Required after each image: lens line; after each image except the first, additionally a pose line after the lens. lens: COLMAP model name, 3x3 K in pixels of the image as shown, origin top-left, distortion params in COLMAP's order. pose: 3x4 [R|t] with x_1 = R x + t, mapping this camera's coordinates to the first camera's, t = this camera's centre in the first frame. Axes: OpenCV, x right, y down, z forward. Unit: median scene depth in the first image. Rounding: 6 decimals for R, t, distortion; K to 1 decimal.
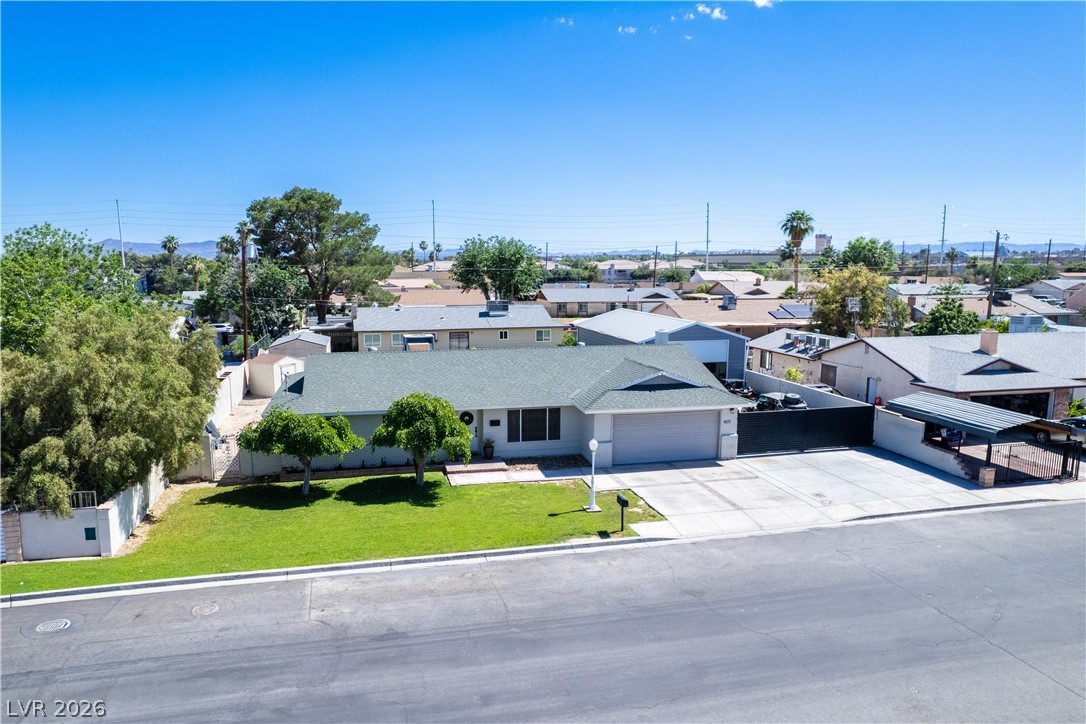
lens RADIAL K [[676.8, 0, 523.5], [0, 676.8, 483.7], [0, 0, 1]] dist [-0.024352, 0.000036]
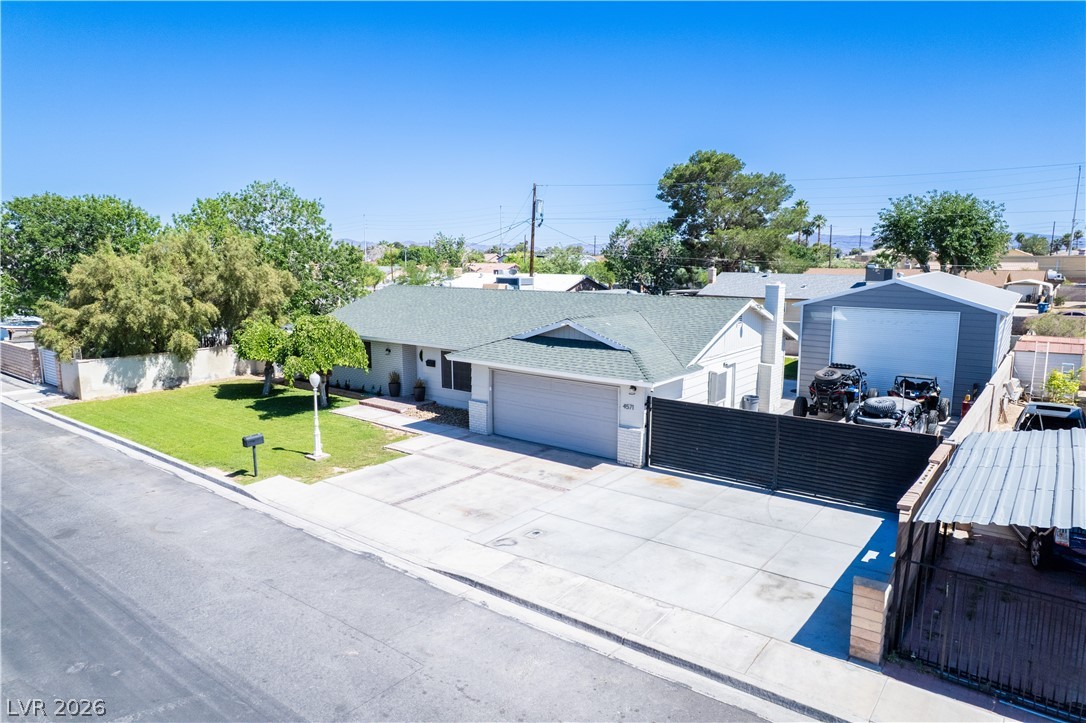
lens RADIAL K [[668.8, 0, 547.7], [0, 668.8, 422.4], [0, 0, 1]] dist [-0.048762, 0.062147]
pose [[0.639004, 0.187774, -0.745932, 0.732127], [-0.236576, 0.970718, 0.041696, -0.086443], [0.731919, 0.149826, 0.664716, 0.531568]]
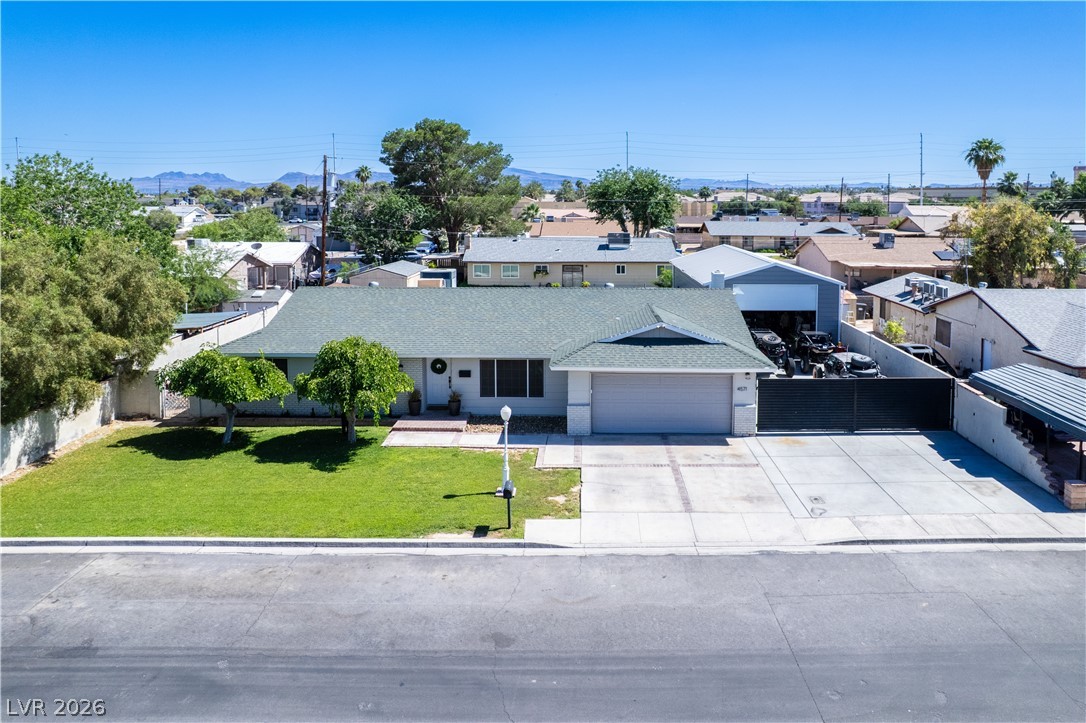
lens RADIAL K [[689.6, 0, 592.3], [0, 689.6, 358.9], [0, 0, 1]] dist [-0.047670, 0.033079]
pose [[0.978146, 0.055181, -0.200462, 0.292033], [-0.071191, 0.994747, -0.073551, -0.055475], [0.195350, 0.086215, 0.976937, 0.168750]]
